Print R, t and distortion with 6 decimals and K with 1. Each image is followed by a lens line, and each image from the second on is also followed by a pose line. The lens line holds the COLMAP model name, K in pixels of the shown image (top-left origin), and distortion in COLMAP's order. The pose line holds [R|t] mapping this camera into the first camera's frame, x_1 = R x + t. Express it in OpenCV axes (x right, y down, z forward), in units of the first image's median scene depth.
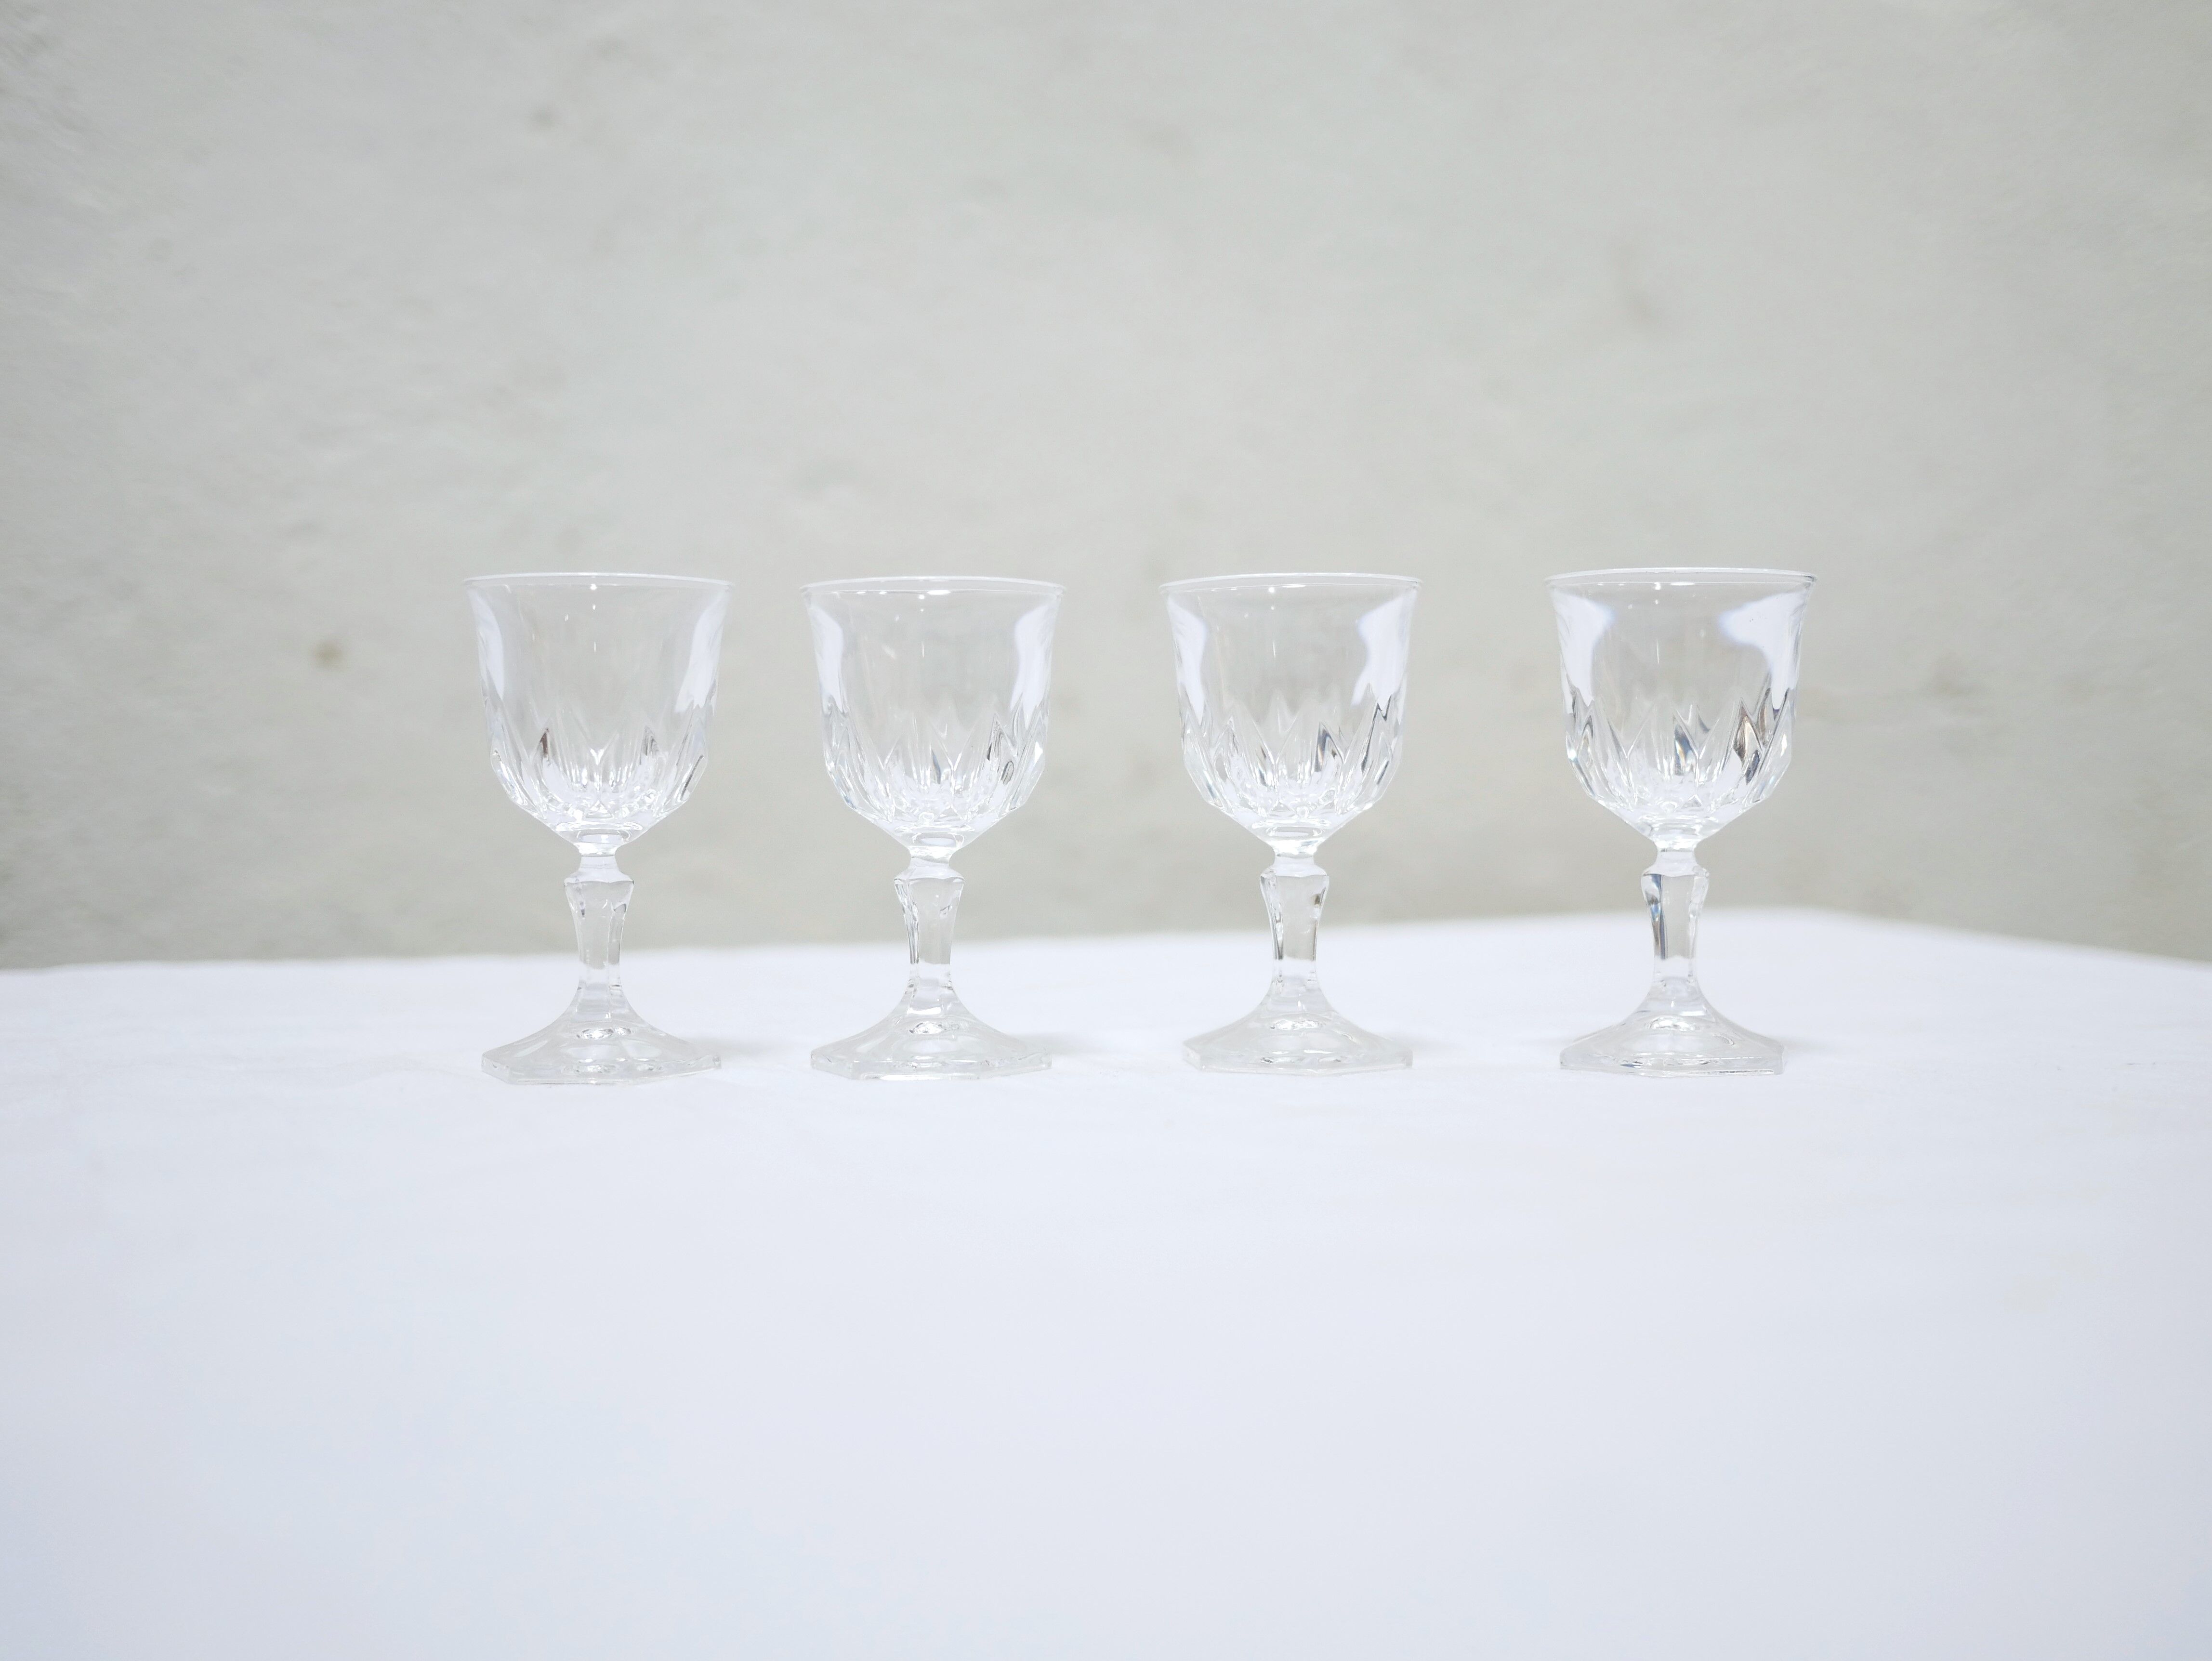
lens RADIAL K [[2620.7, 0, 1098.8], [0, 2620.7, 803.1], [0, 0, 1]] dist [0.018199, 0.000000]
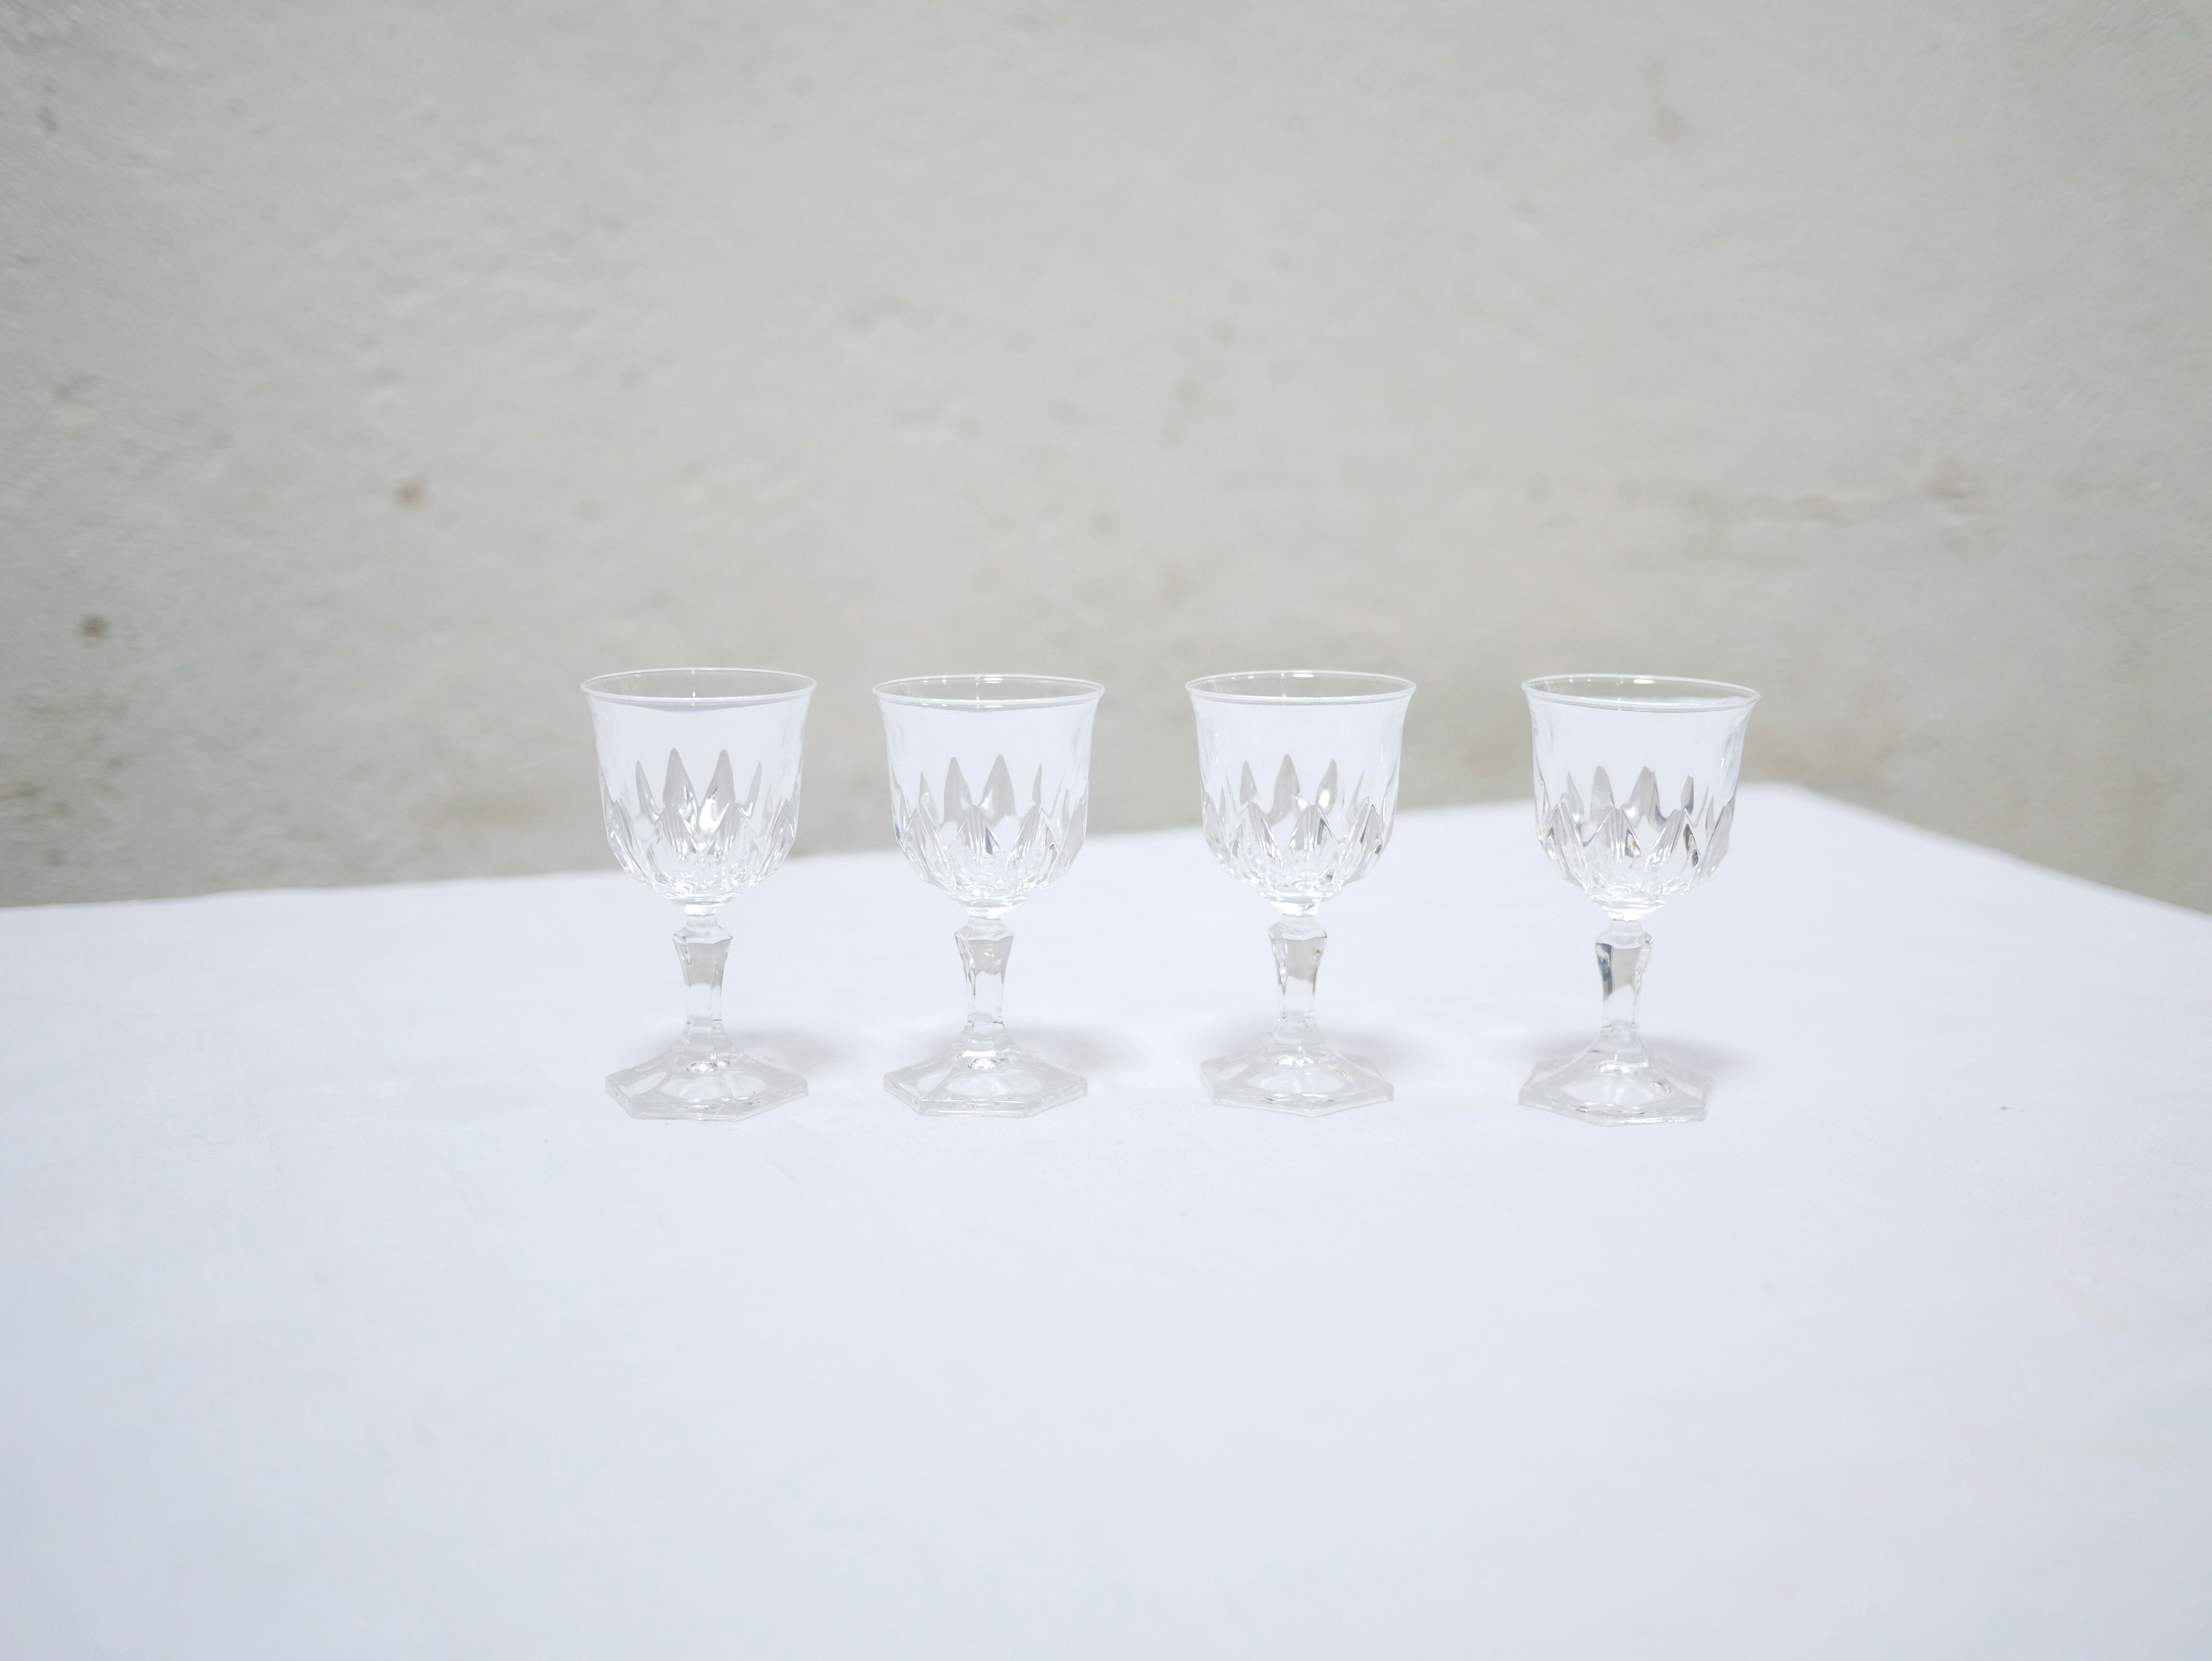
lens RADIAL K [[2620.7, 0, 1110.8], [0, 2620.7, 813.3], [0, 0, 1]] dist [0.018199, 0.000000]
pose [[0.999919, 0.009622, -0.008317, 0.000879], [-0.008233, 0.988147, 0.153290, -0.191974], [0.009693, -0.153209, 0.988146, -0.137294]]
